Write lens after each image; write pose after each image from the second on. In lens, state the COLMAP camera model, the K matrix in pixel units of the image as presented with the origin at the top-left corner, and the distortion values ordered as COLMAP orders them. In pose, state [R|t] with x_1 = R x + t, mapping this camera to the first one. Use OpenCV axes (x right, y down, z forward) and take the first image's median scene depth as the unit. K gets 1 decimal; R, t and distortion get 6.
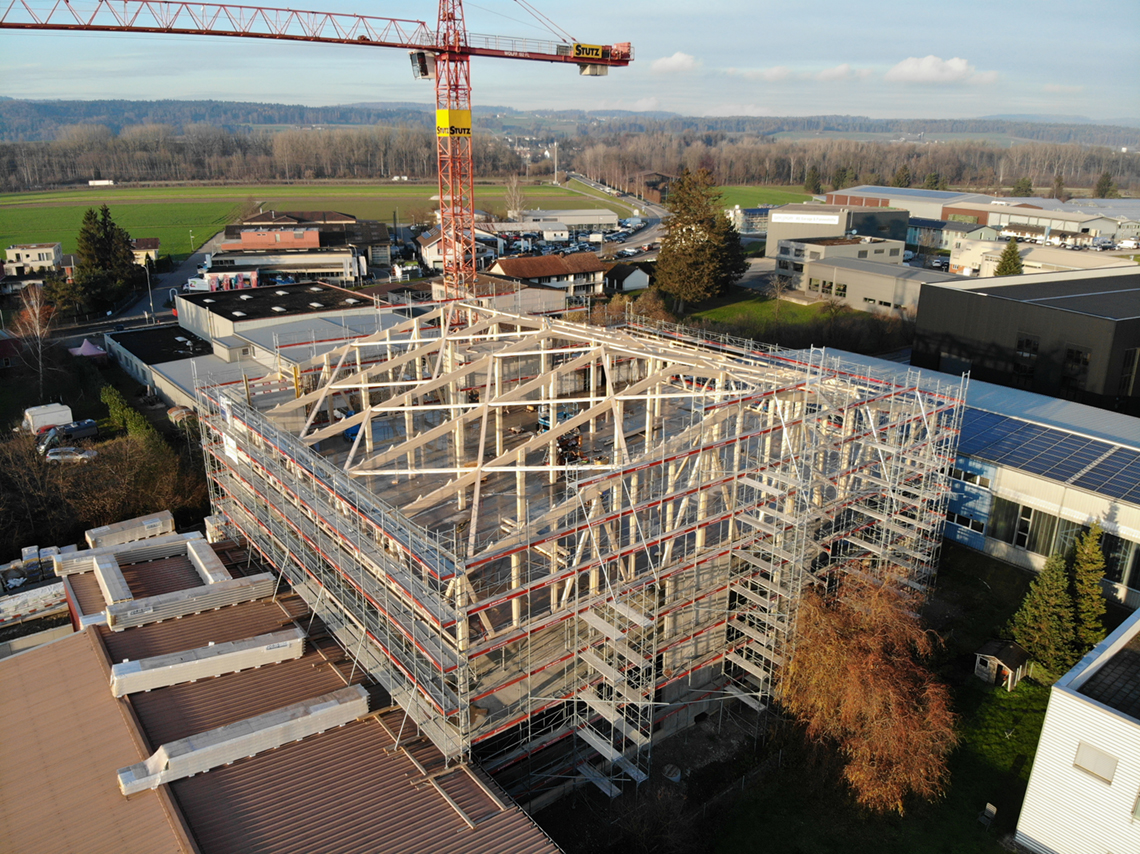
lens RADIAL K [[835.8, 0, 570.5], [0, 835.8, 427.7], [0, 0, 1]] dist [0.028541, -0.133106]
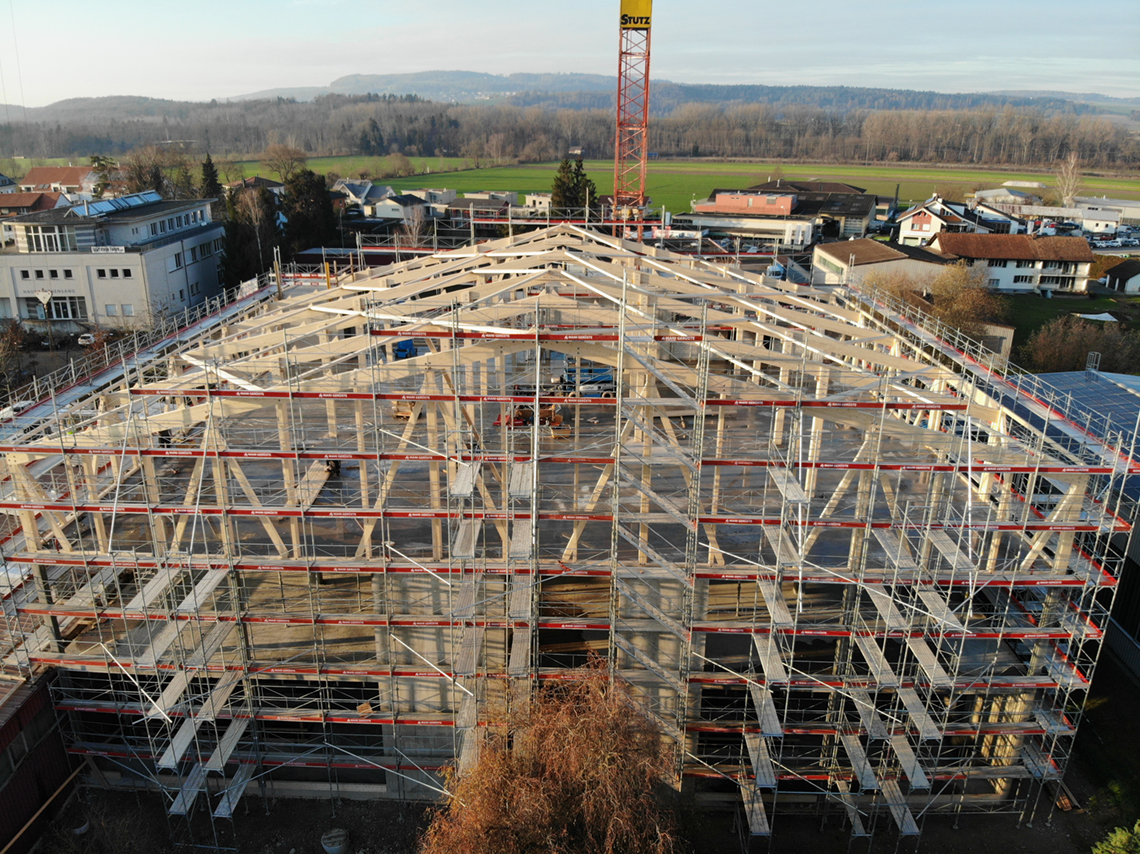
lens RADIAL K [[835.8, 0, 567.6], [0, 835.8, 424.7], [0, 0, 1]] dist [0.028541, -0.133106]
pose [[0.770445, 0.209261, -0.602183, 0.158009], [-0.203728, 0.975878, 0.078468, -0.007518], [0.604078, 0.062226, 0.794492, 0.135000]]
